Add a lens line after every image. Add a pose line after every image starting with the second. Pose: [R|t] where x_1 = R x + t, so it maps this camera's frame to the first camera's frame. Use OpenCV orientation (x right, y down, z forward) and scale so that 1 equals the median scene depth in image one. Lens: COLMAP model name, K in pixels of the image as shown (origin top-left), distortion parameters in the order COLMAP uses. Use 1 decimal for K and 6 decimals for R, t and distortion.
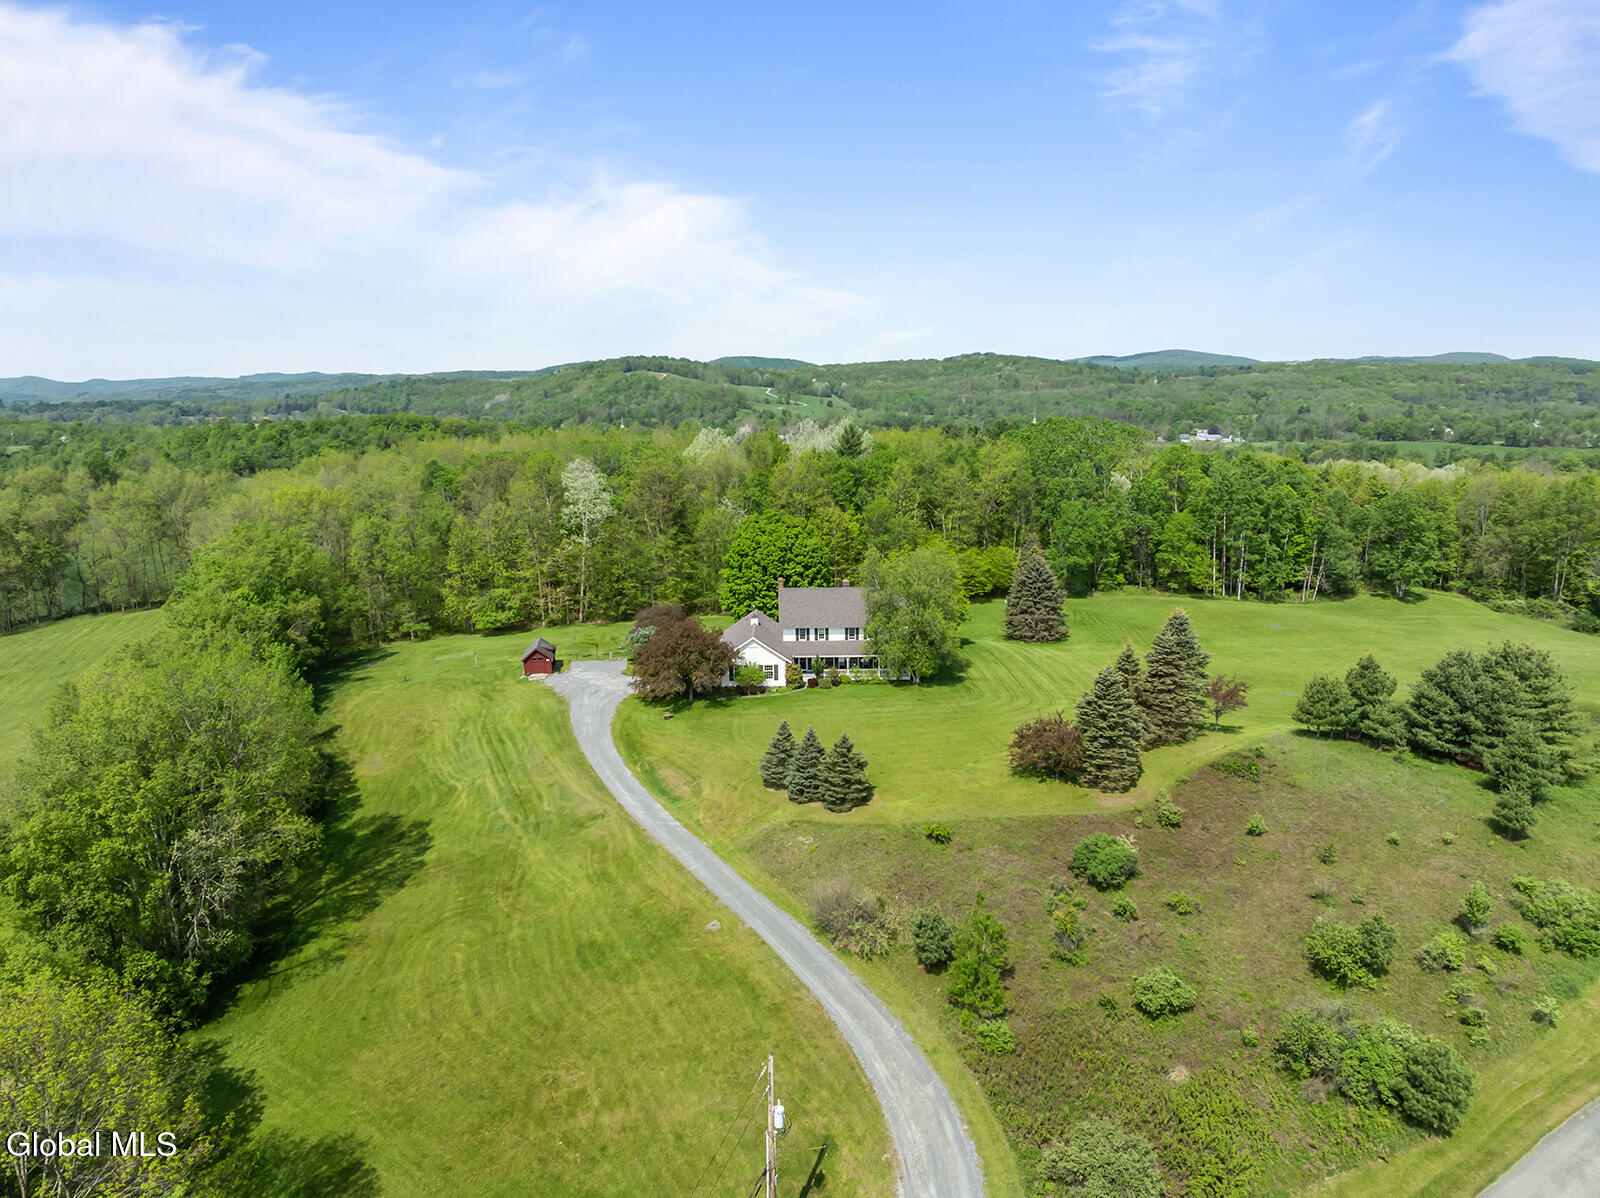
lens RADIAL K [[1125.3, 0, 808.0], [0, 1125.3, 589.8], [0, 0, 1]] dist [-0.035069, 0.000604]
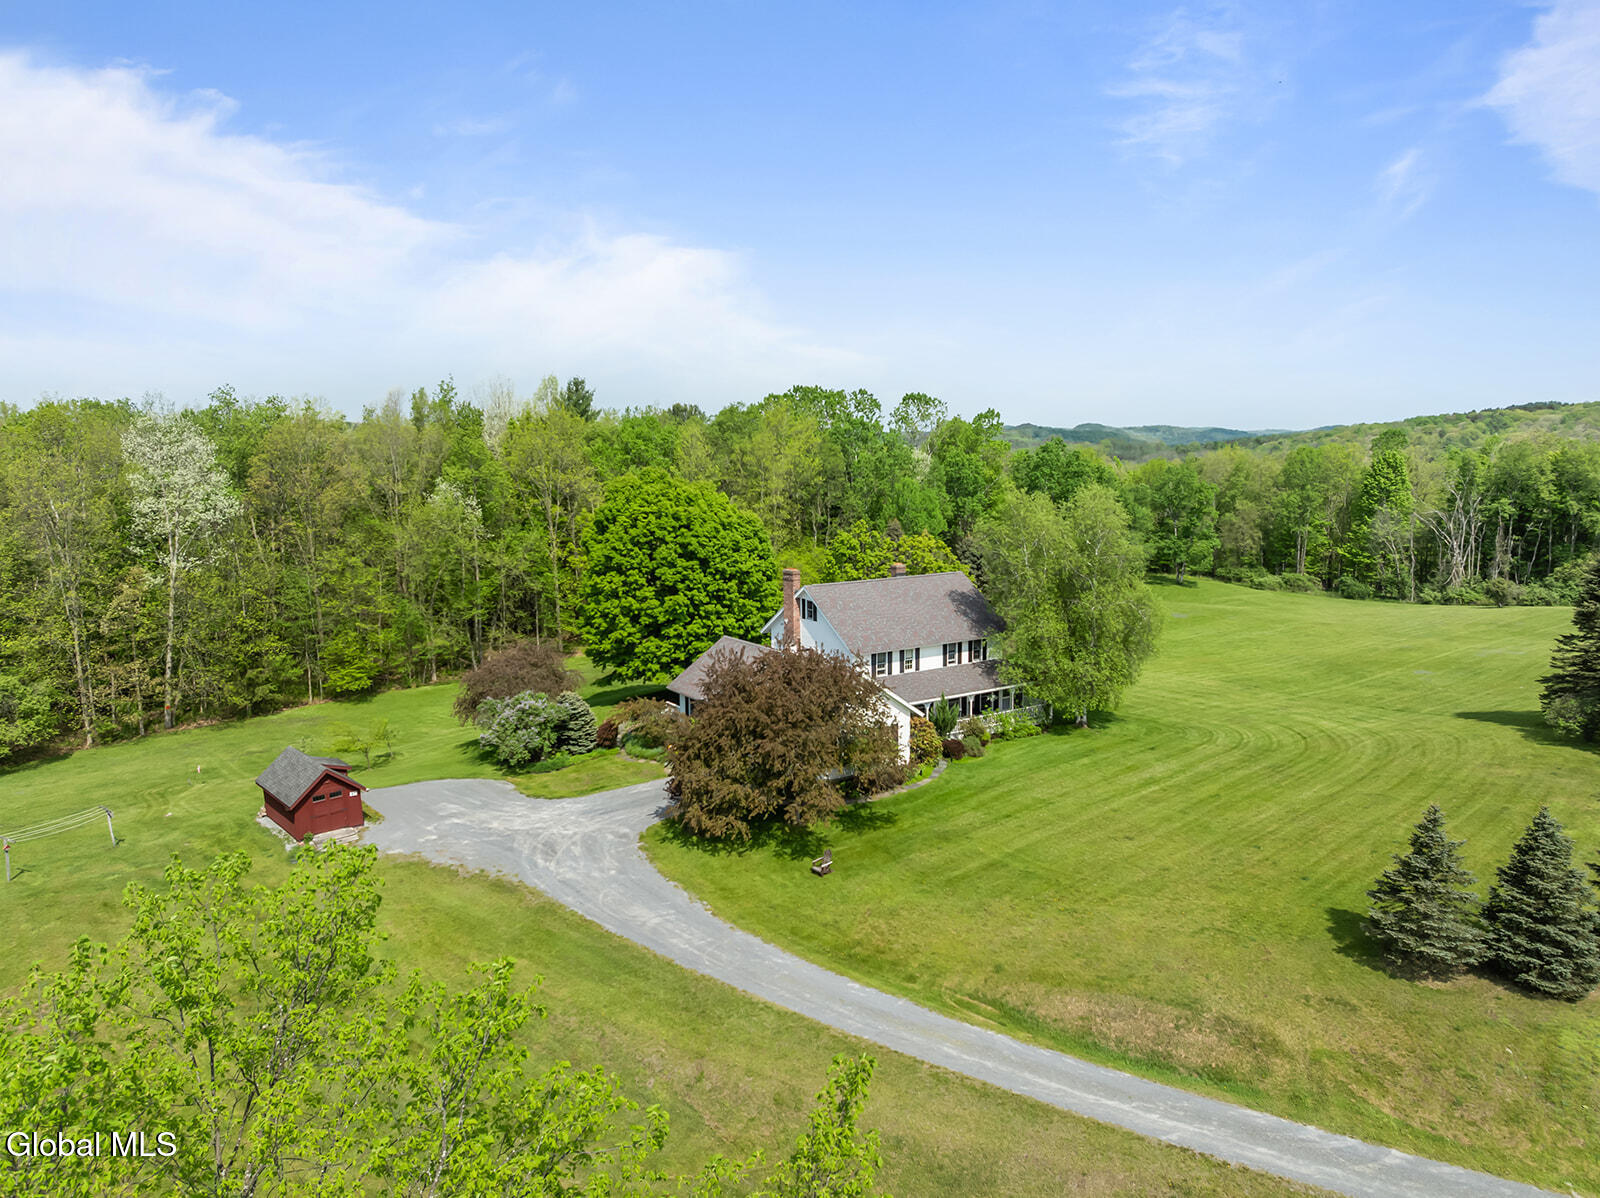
lens RADIAL K [[1125.3, 0, 808.0], [0, 1125.3, 589.8], [0, 0, 1]] dist [-0.035069, 0.000604]
pose [[0.839435, -0.068462, 0.539130, -0.316571], [0.103682, 0.993987, -0.035213, 0.019899], [-0.533477, 0.085458, 0.841486, 0.569011]]
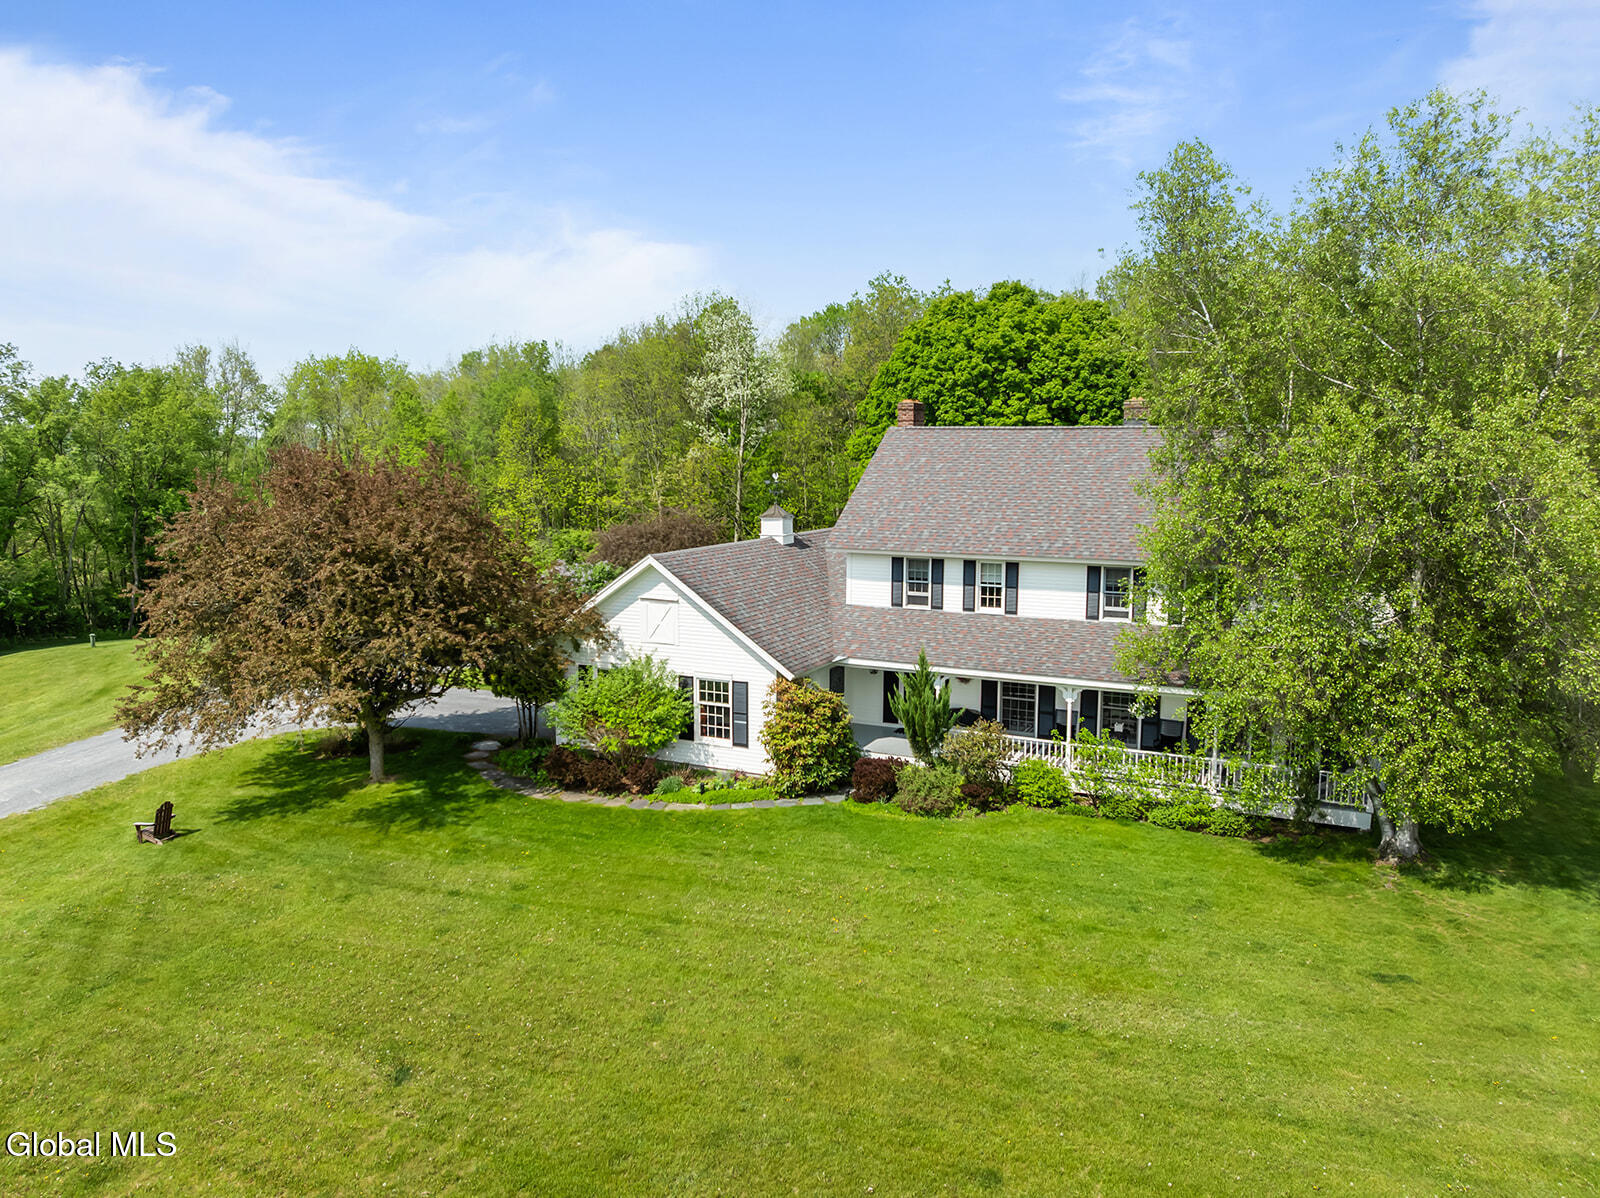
lens RADIAL K [[1137.1, 0, 768.4], [0, 1137.1, 598.2], [0, 0, 1]] dist [-0.078731, 0.000178]
pose [[0.877457, 0.066672, -0.475000, 0.086506], [-0.092326, 0.995251, -0.030856, 0.053831], [0.470686, 0.070930, 0.879445, 0.760960]]
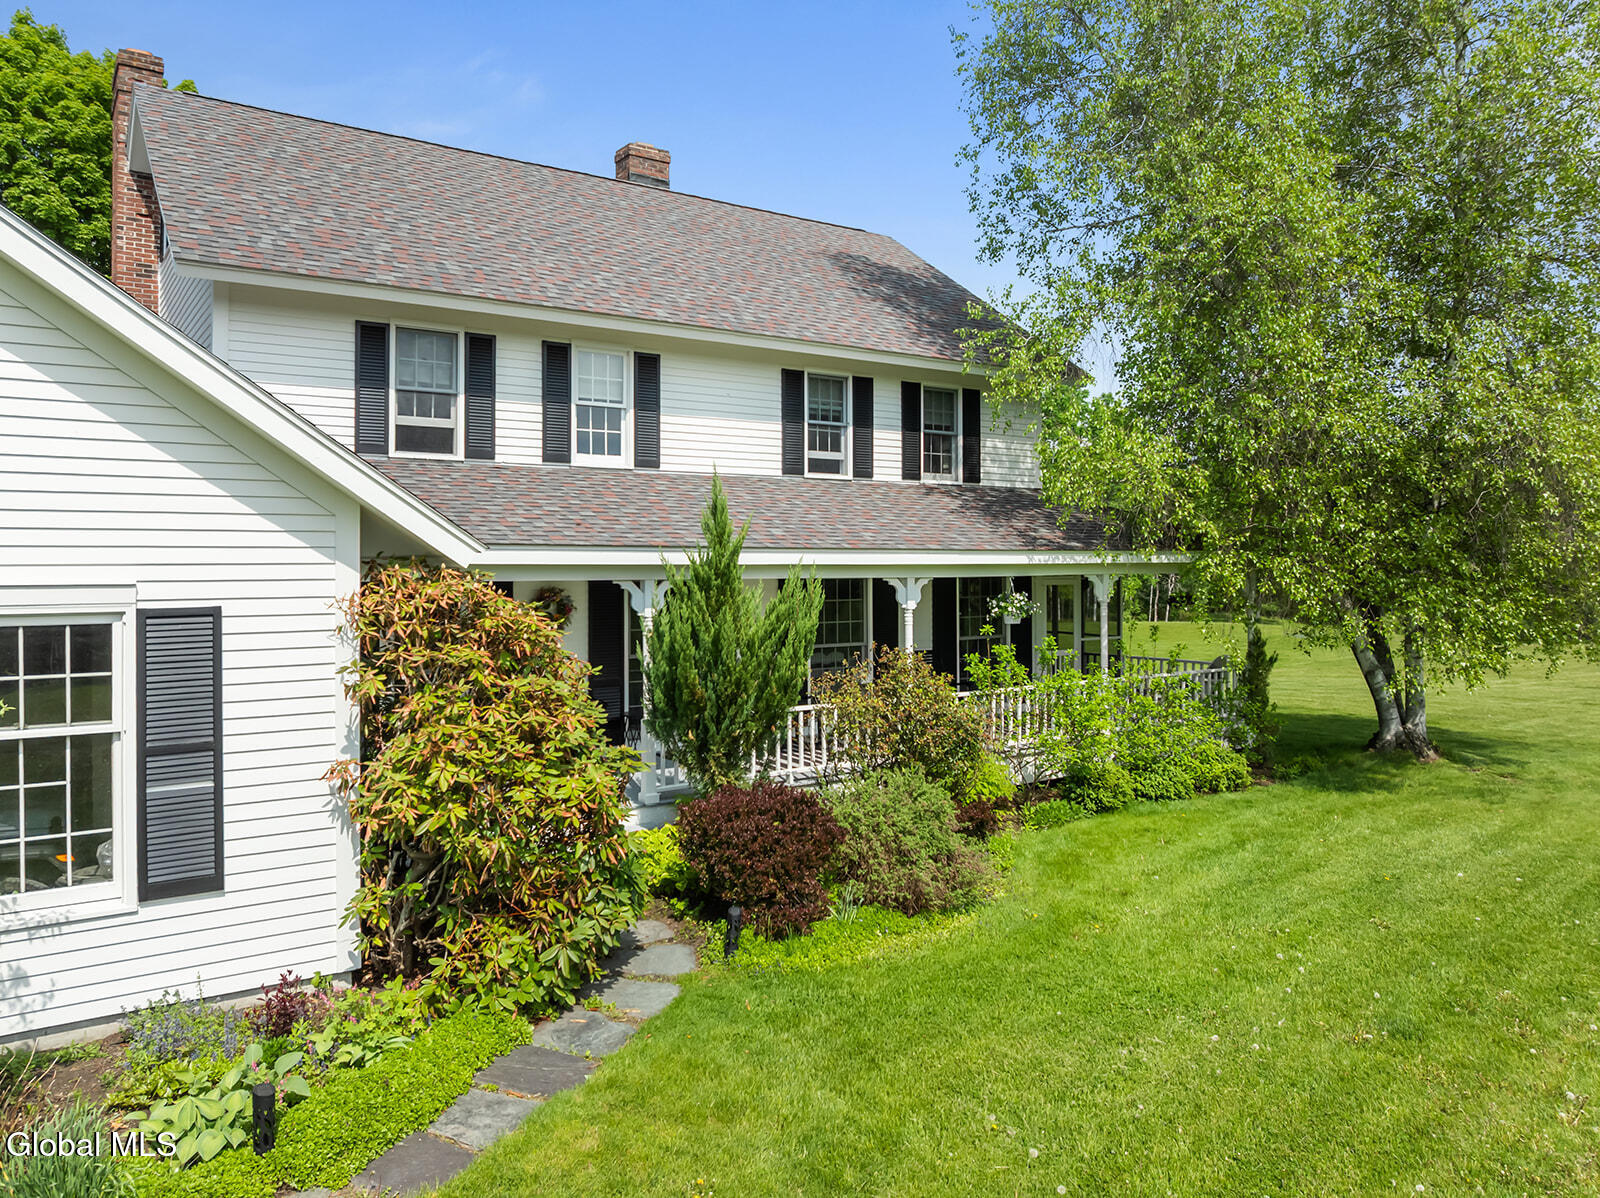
lens RADIAL K [[1125.3, 0, 808.0], [0, 1125.3, 589.8], [0, 0, 1]] dist [-0.035069, 0.000604]
pose [[0.828417, -0.007233, 0.560065, -0.032059], [0.099800, 0.985822, -0.134888, 0.073265], [-0.551149, 0.167638, 0.817393, 0.902667]]
